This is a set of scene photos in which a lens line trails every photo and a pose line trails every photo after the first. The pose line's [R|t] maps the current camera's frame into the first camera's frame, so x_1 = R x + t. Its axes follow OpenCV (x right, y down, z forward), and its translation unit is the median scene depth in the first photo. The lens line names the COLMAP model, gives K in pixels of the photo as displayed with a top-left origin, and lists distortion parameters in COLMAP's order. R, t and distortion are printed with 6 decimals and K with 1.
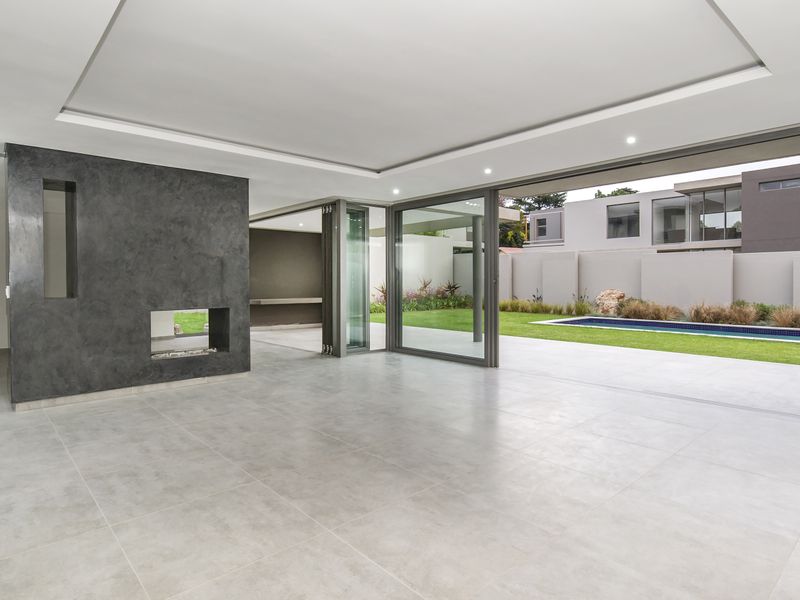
lens RADIAL K [[481.7, 0, 397.7], [0, 481.7, 295.6], [0, 0, 1]] dist [-0.000566, -0.001920]
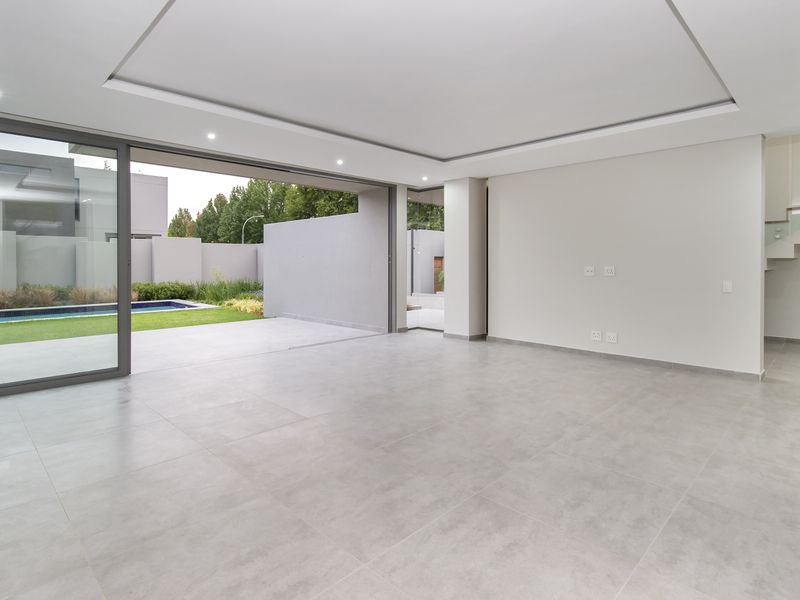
lens RADIAL K [[447.3, 0, 400.2], [0, 447.3, 297.9], [0, 0, 1]] dist [-0.004507, 0.000795]
pose [[-0.072333, -0.077544, 0.994362, -1.103375], [0.030547, 0.996333, 0.079920, -0.038877], [-0.996913, 0.036155, -0.069699, 1.234581]]
